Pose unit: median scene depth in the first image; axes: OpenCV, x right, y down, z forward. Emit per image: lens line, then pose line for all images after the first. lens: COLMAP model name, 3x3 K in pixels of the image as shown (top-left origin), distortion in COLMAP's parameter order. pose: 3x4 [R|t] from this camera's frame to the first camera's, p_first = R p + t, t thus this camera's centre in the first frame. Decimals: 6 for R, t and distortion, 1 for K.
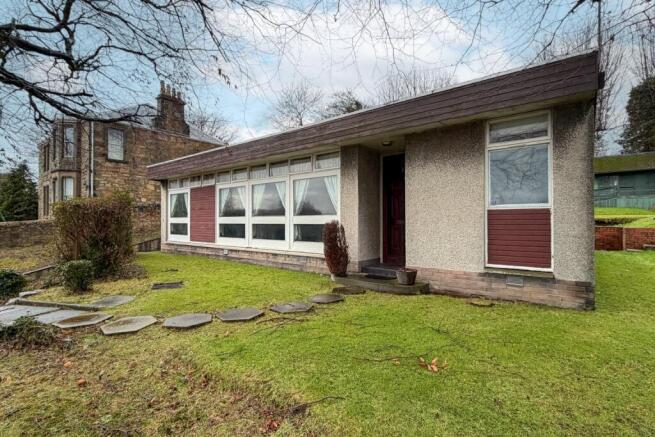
lens RADIAL K [[332.3, 0, 327.5], [0, 332.3, 218.5], [0, 0, 1]] dist [-0.001110, -0.000106]
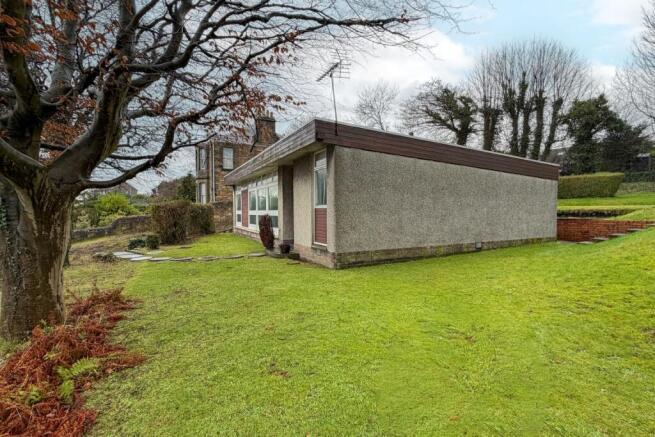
lens RADIAL K [[327.4, 0, 327.5], [0, 327.4, 218.5], [0, 0, 1]] dist [0.001571, 0.000266]
pose [[0.912946, 0.006468, -0.408030, 0.523419], [0.007856, 0.999411, 0.033419, -0.012823], [0.408006, -0.033715, 0.912357, -0.187815]]
